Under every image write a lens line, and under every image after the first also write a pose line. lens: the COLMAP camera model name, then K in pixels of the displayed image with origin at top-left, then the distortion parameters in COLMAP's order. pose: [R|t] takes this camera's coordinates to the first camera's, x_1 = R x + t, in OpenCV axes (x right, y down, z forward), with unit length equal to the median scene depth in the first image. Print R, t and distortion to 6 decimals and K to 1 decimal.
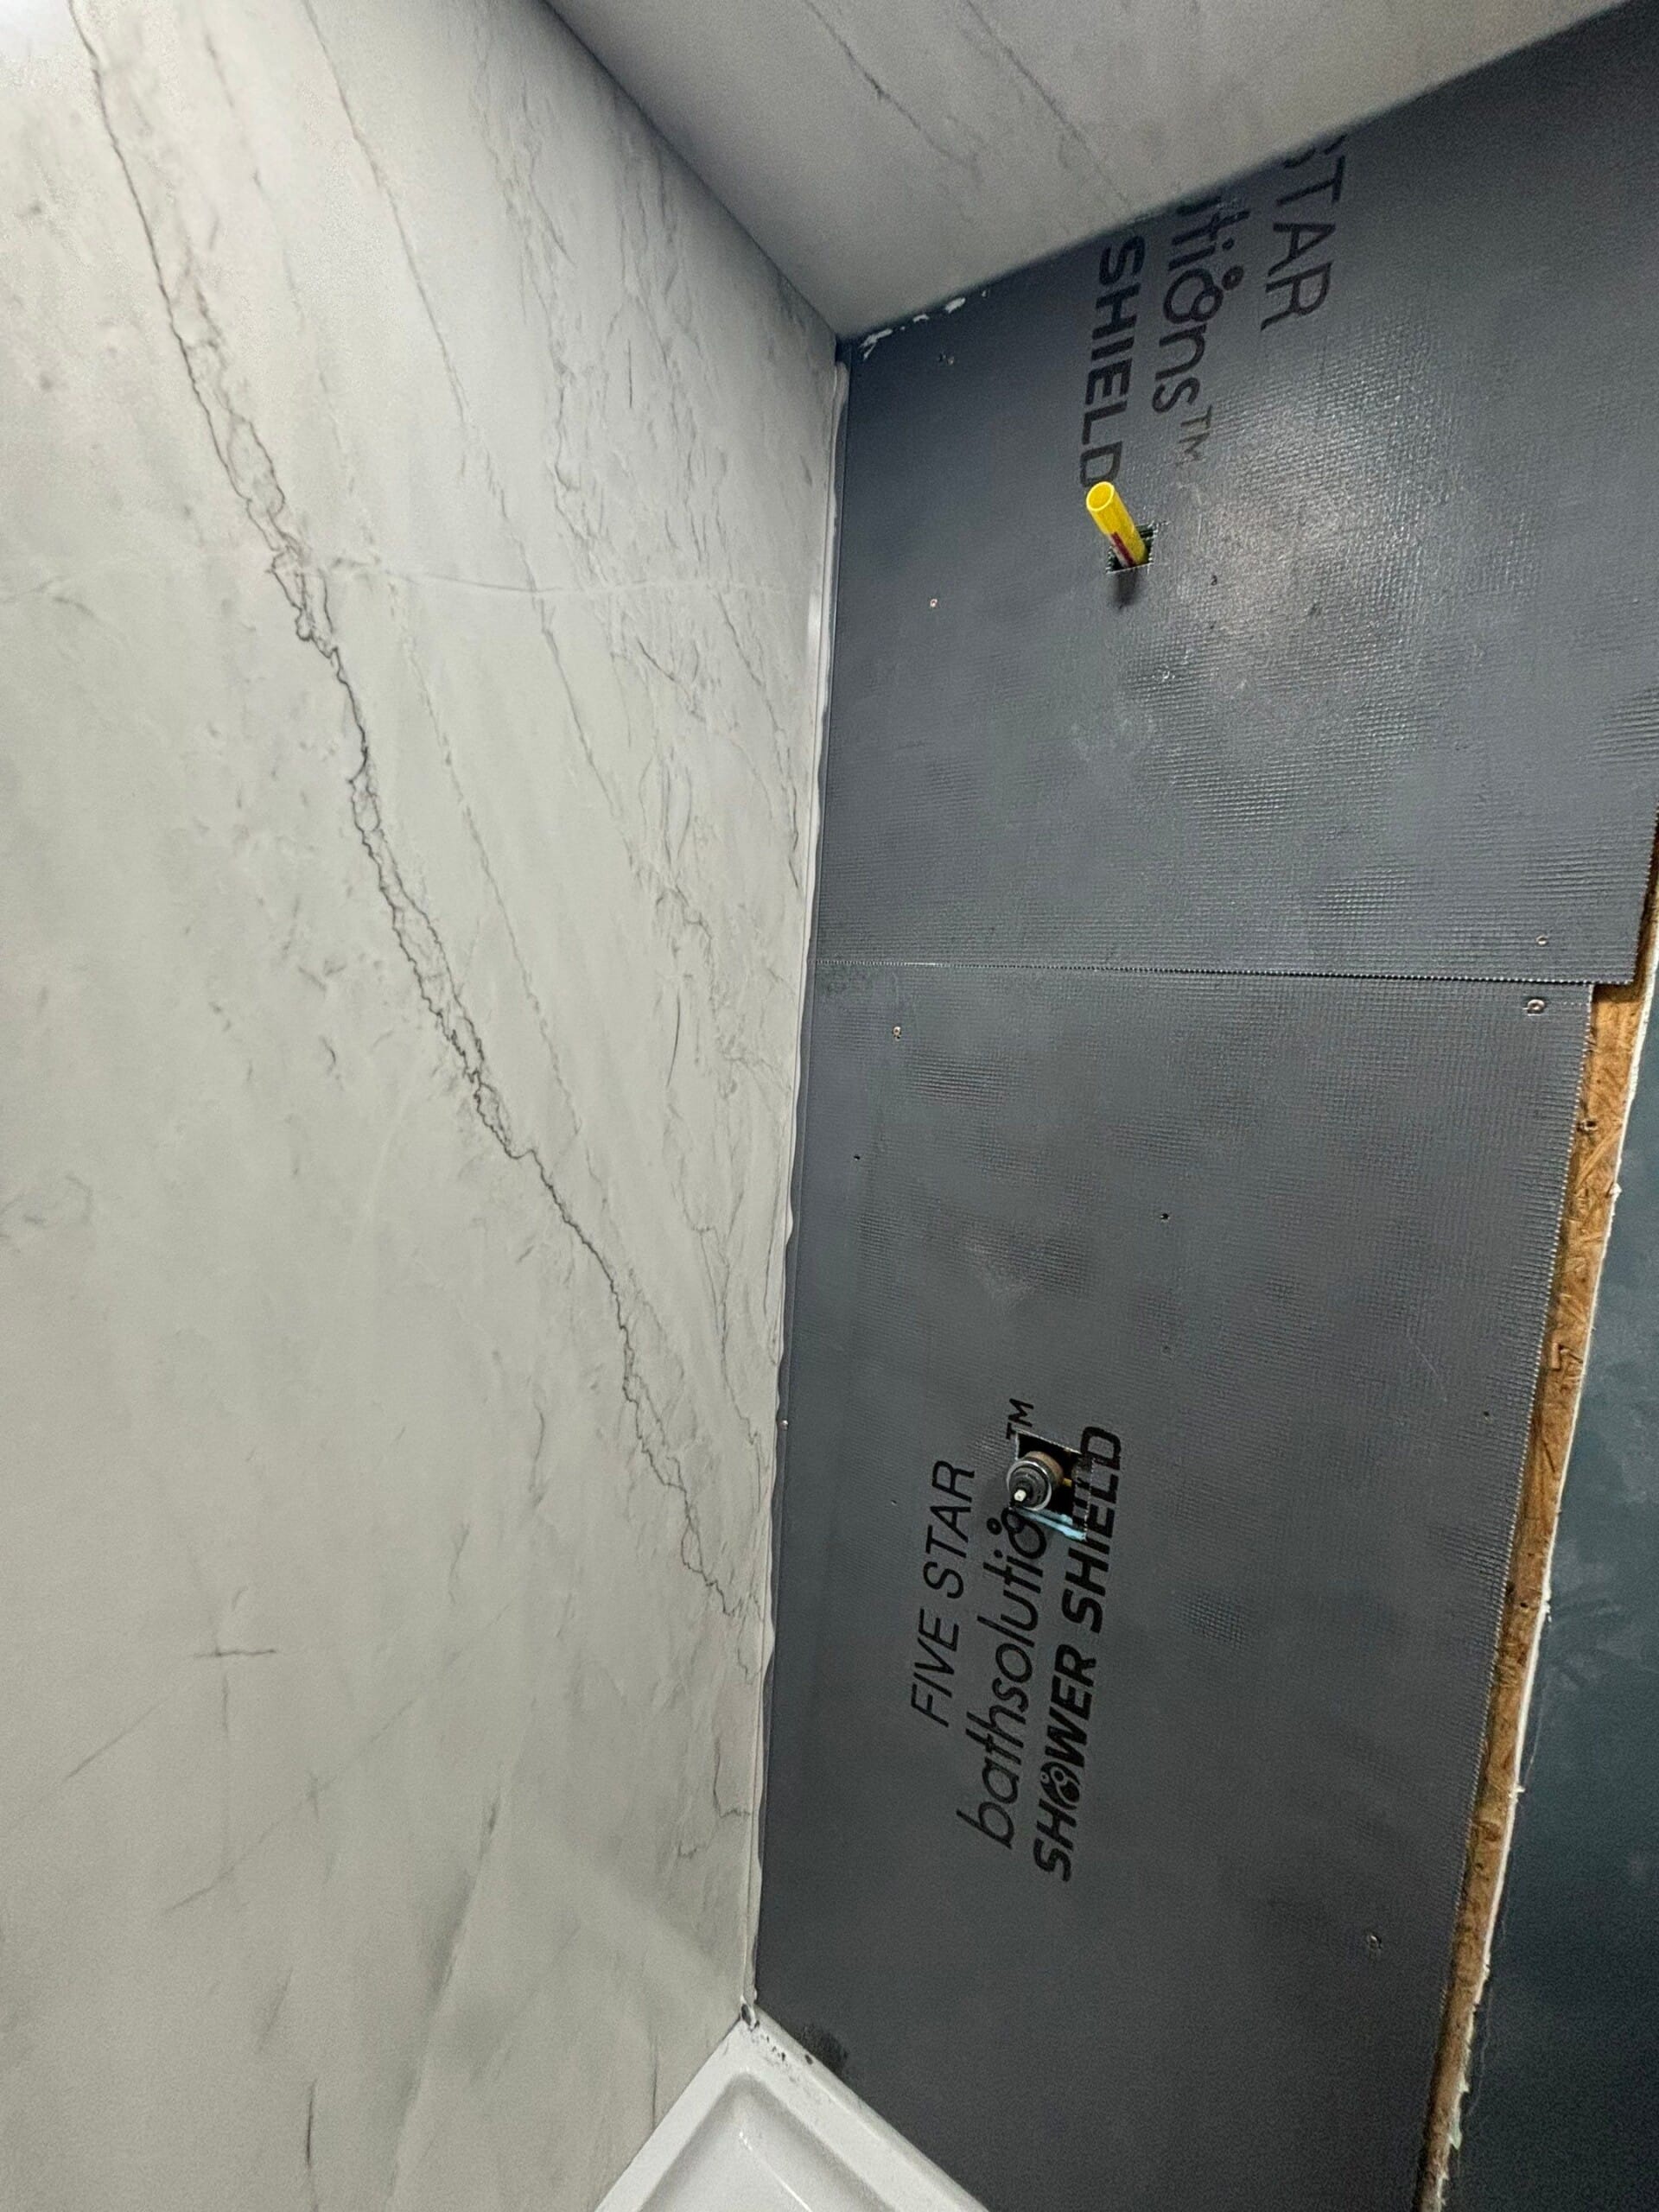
lens RADIAL K [[884.9, 0, 840.8], [0, 884.9, 1101.4], [0, 0, 1]] dist [-0.002190, -0.000385]
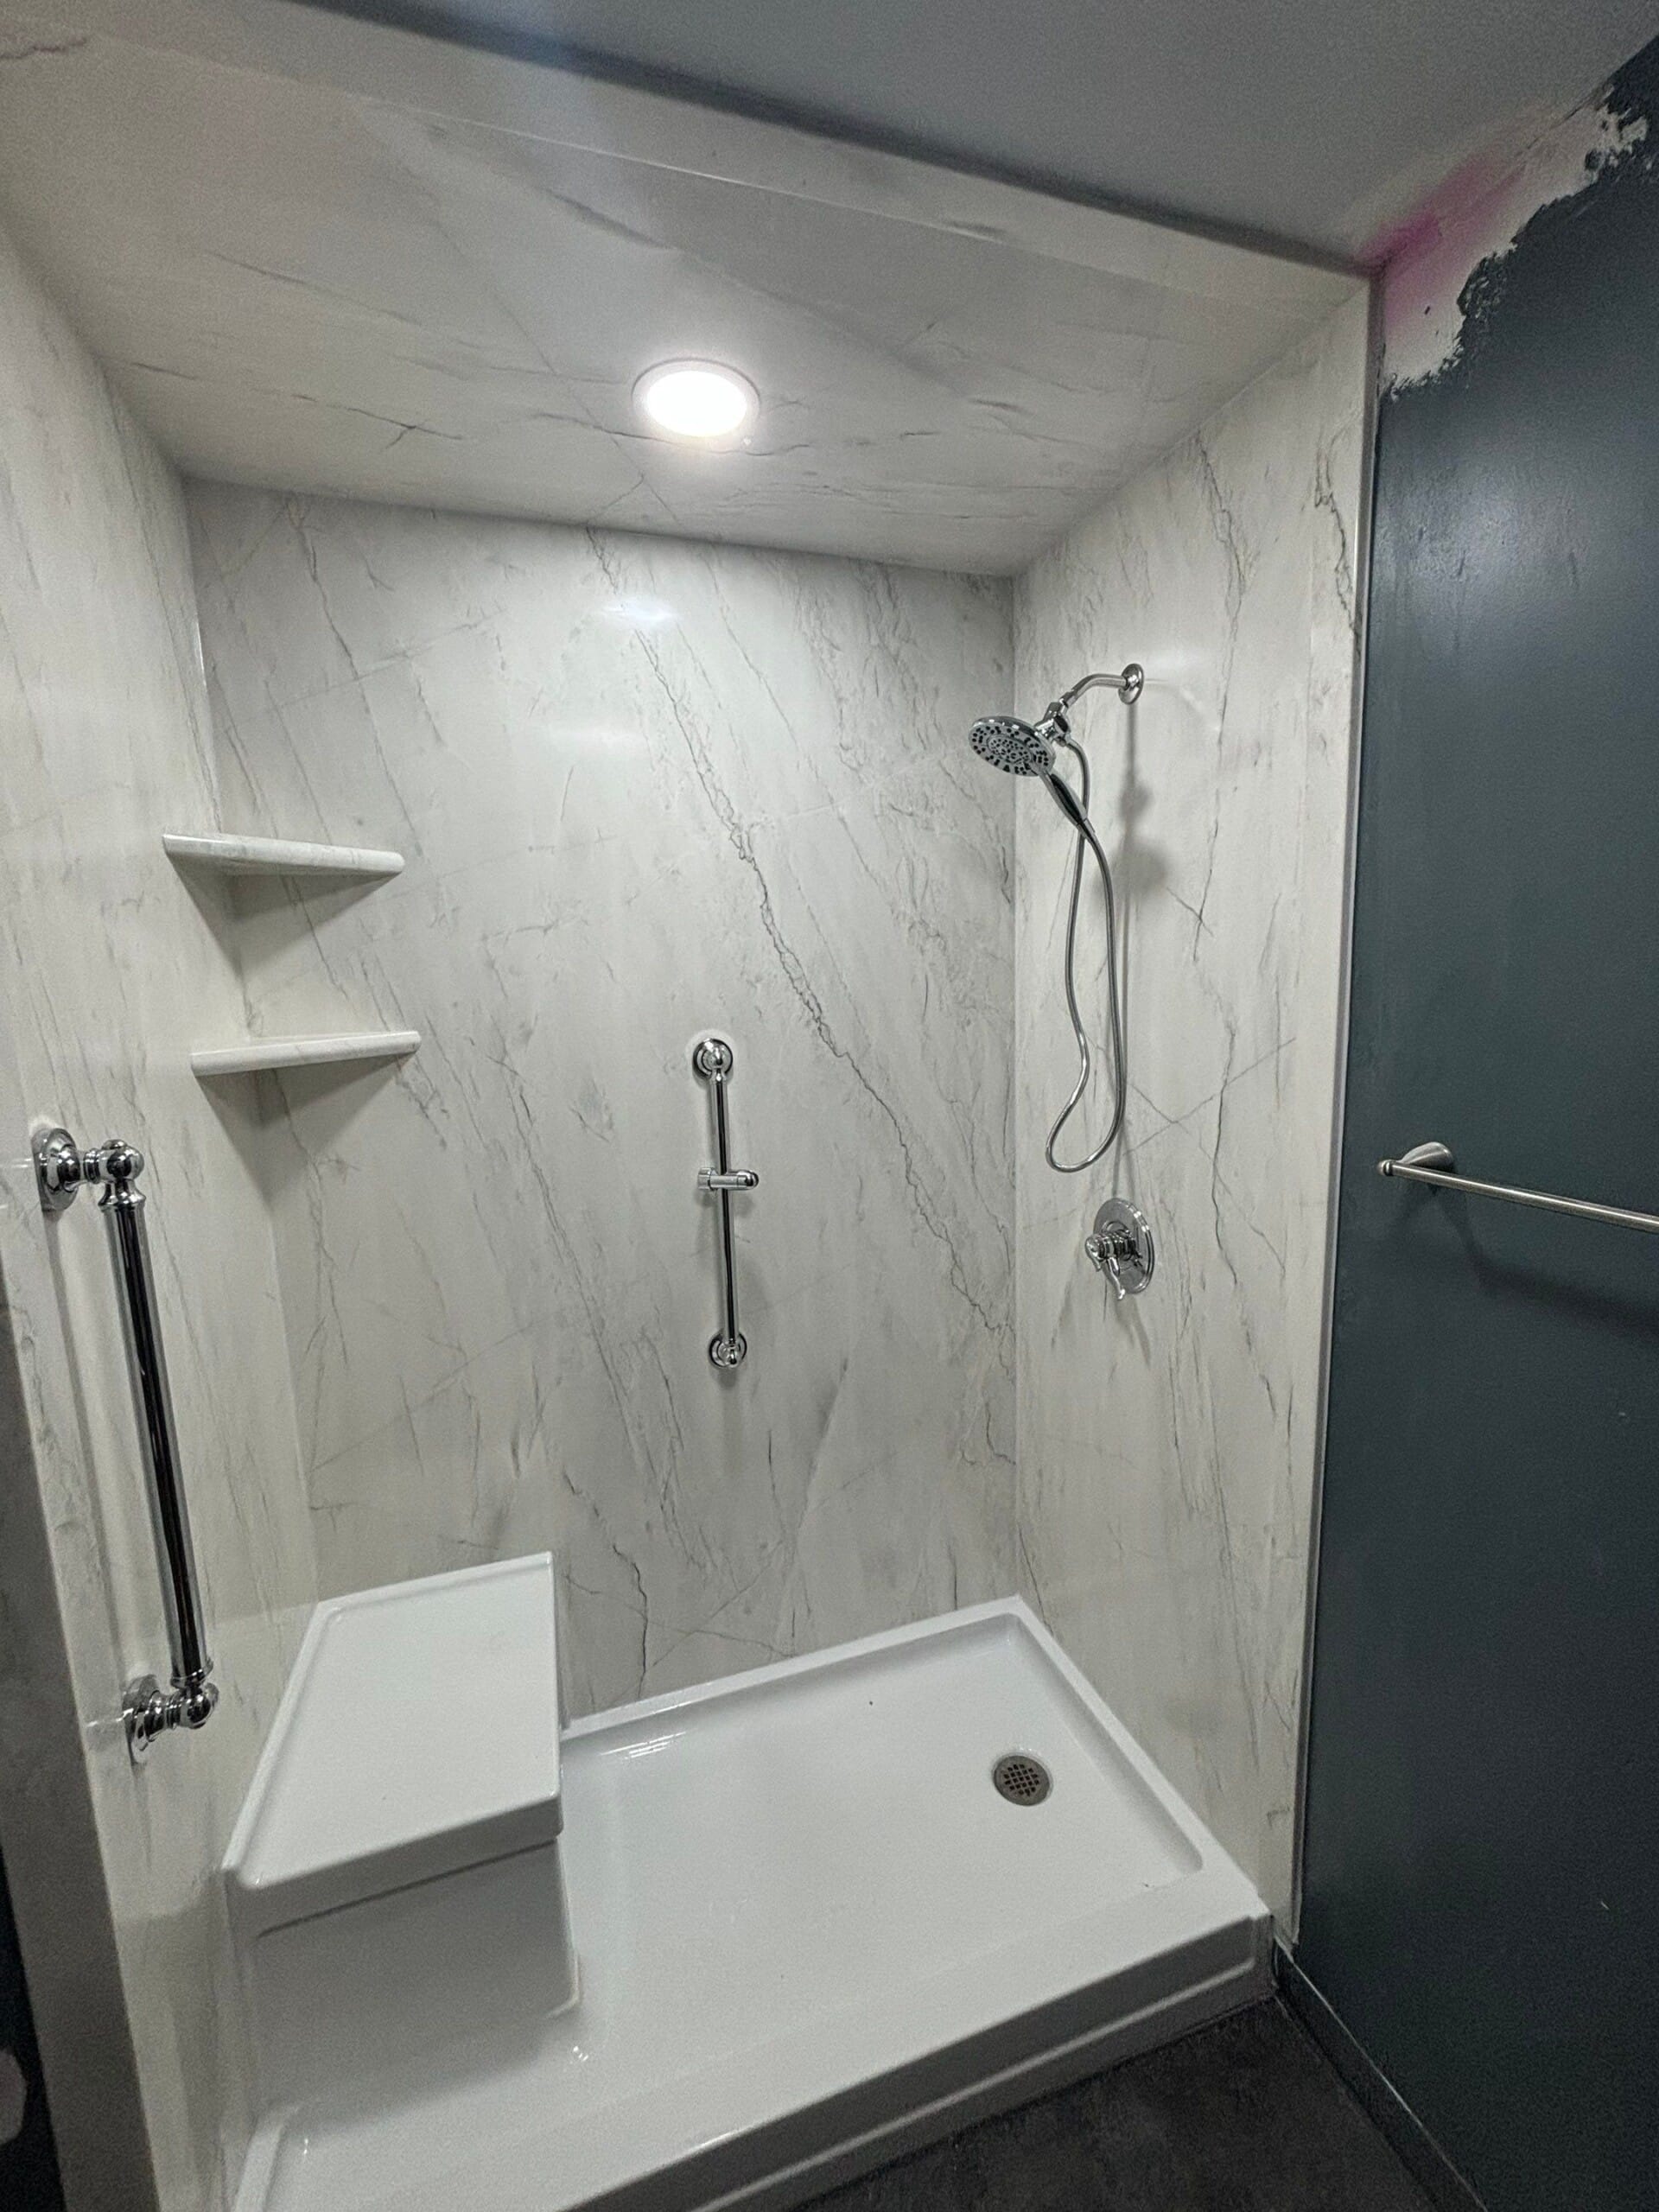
lens RADIAL K [[884.9, 0, 836.6], [0, 884.9, 1094.3], [0, 0, 1]] dist [-0.002190, -0.000385]
pose [[0.802070, -0.011670, -0.597116, 0.819013], [0.023903, 0.999635, 0.012572, 0.112997], [0.596752, -0.024357, 0.802056, -0.675319]]
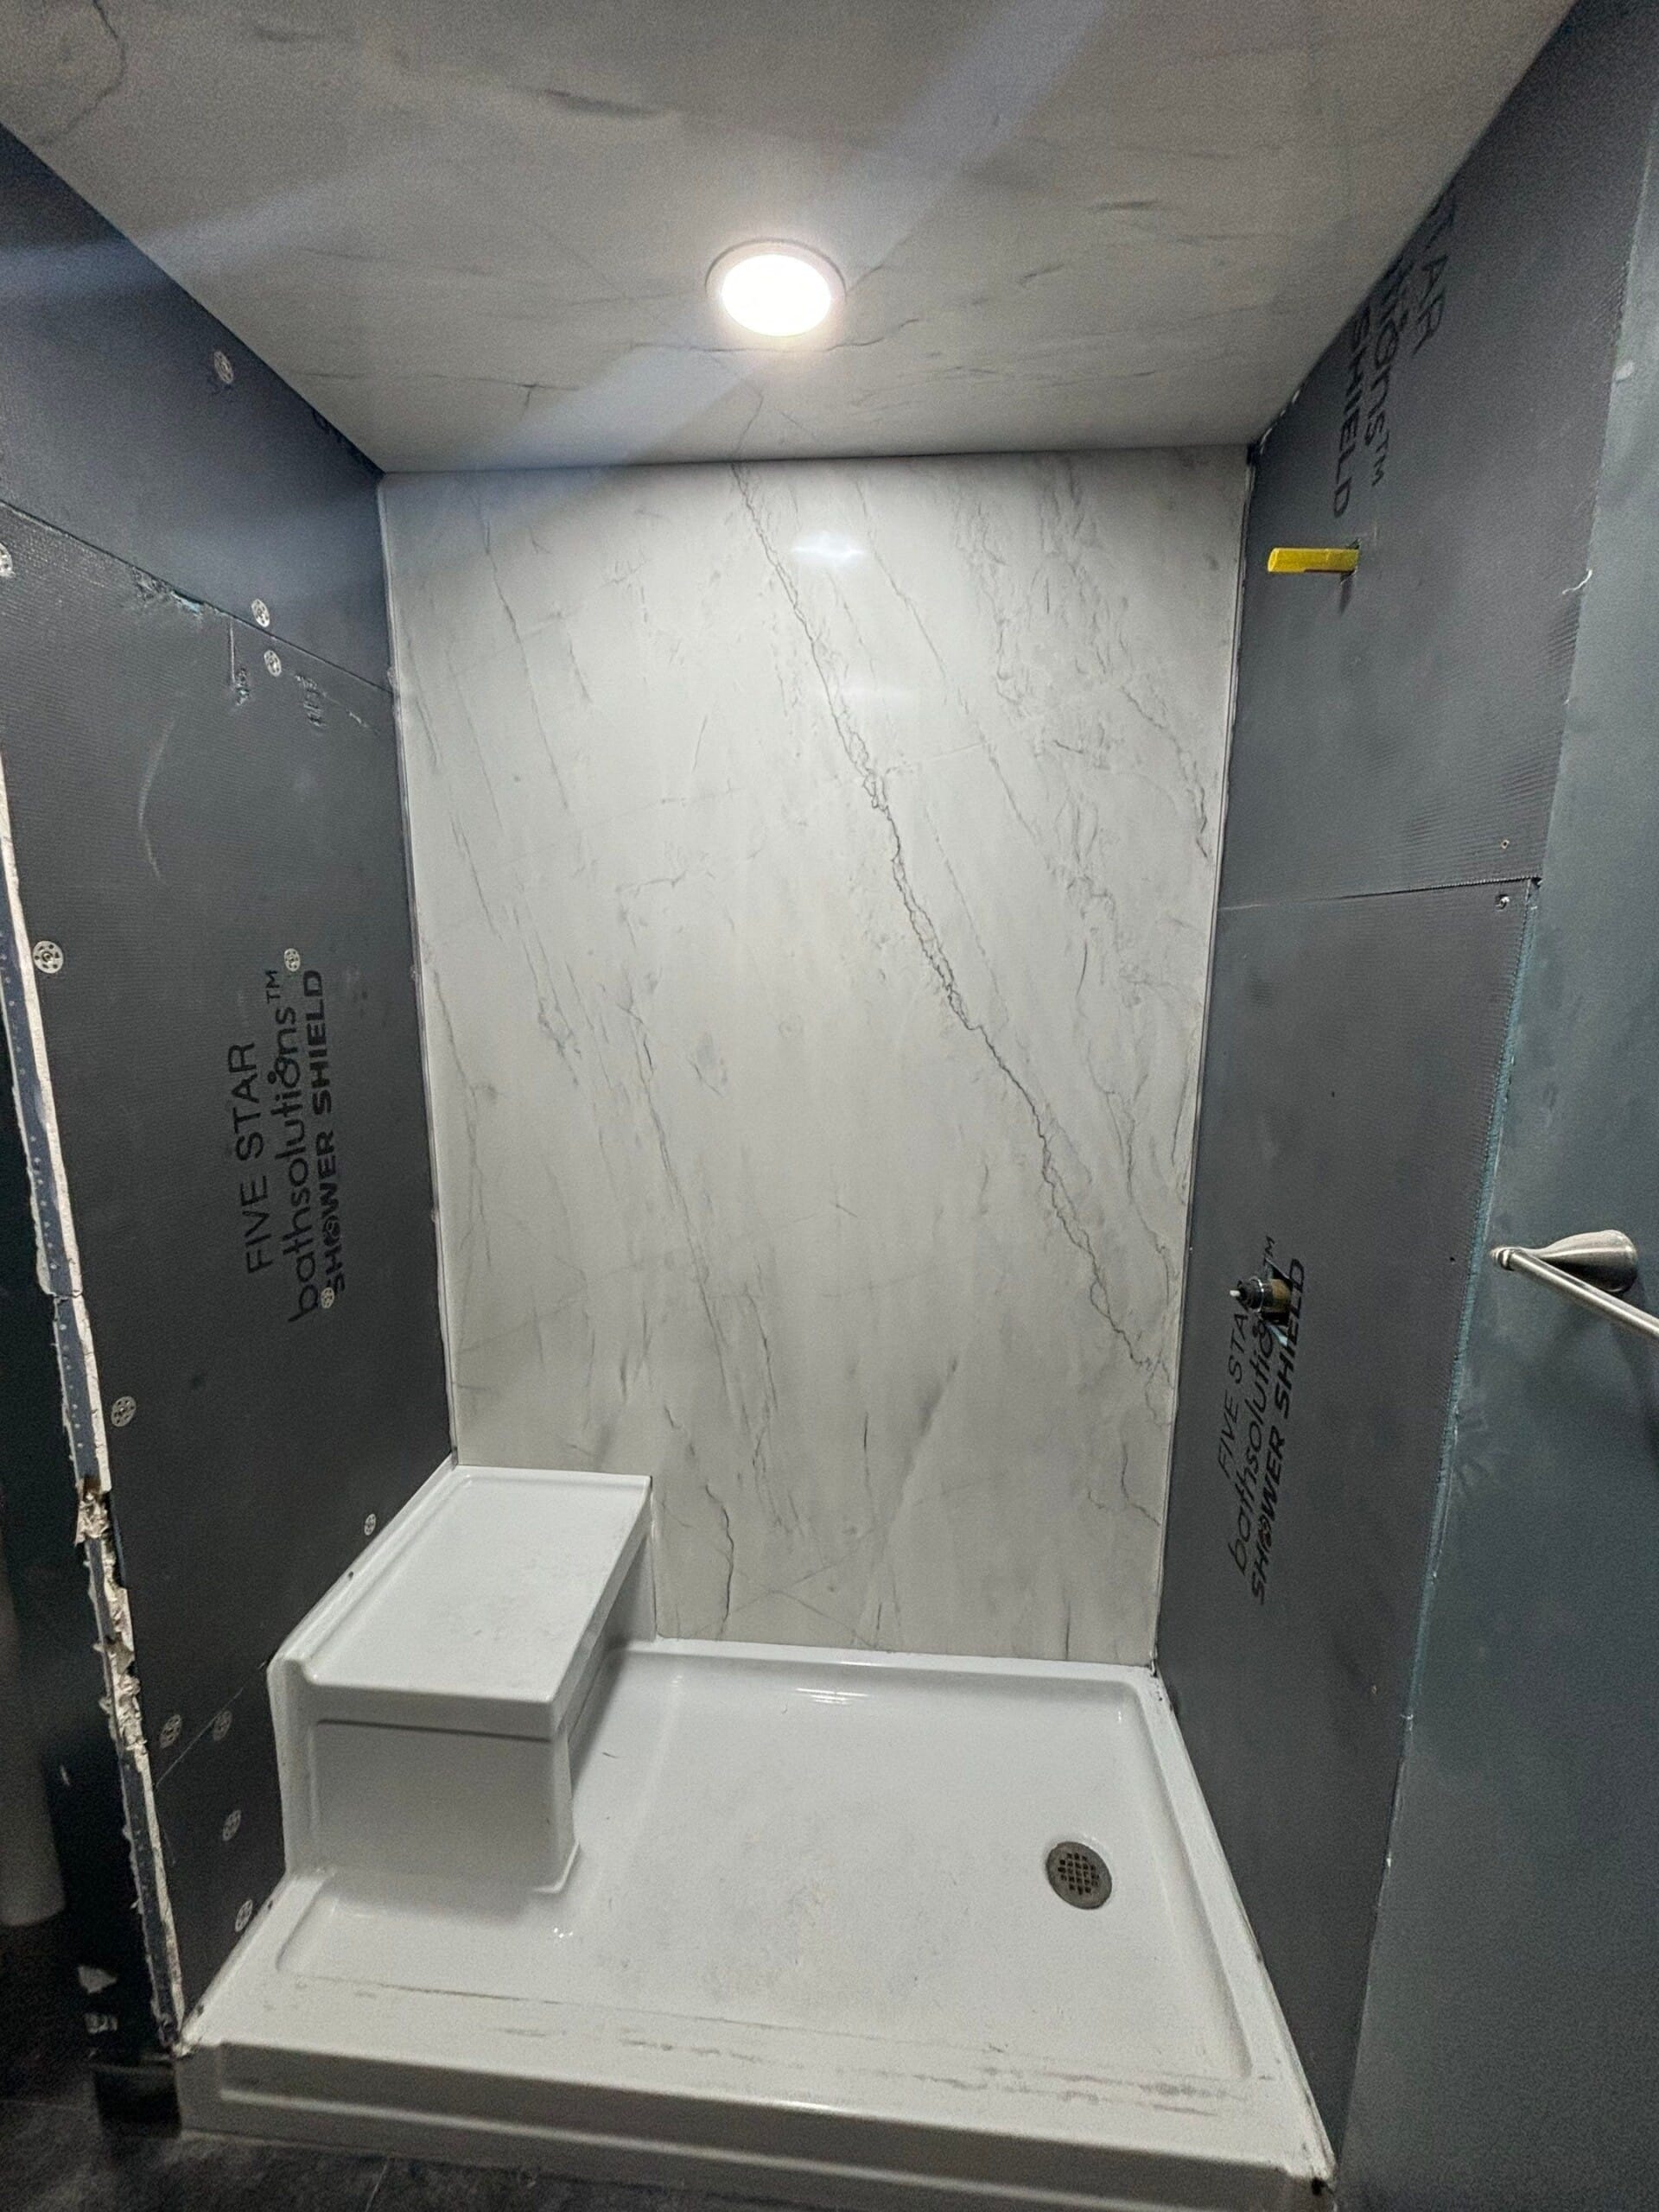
lens RADIAL K [[884.9, 0, 831.6], [0, 884.9, 1096.5], [0, 0, 1]] dist [-0.002190, -0.000385]
pose [[0.506030, 0.086421, -0.858176, 1.032755], [-0.062524, 0.996026, 0.063435, 0.093402], [0.860247, 0.021556, 0.509422, -0.242071]]
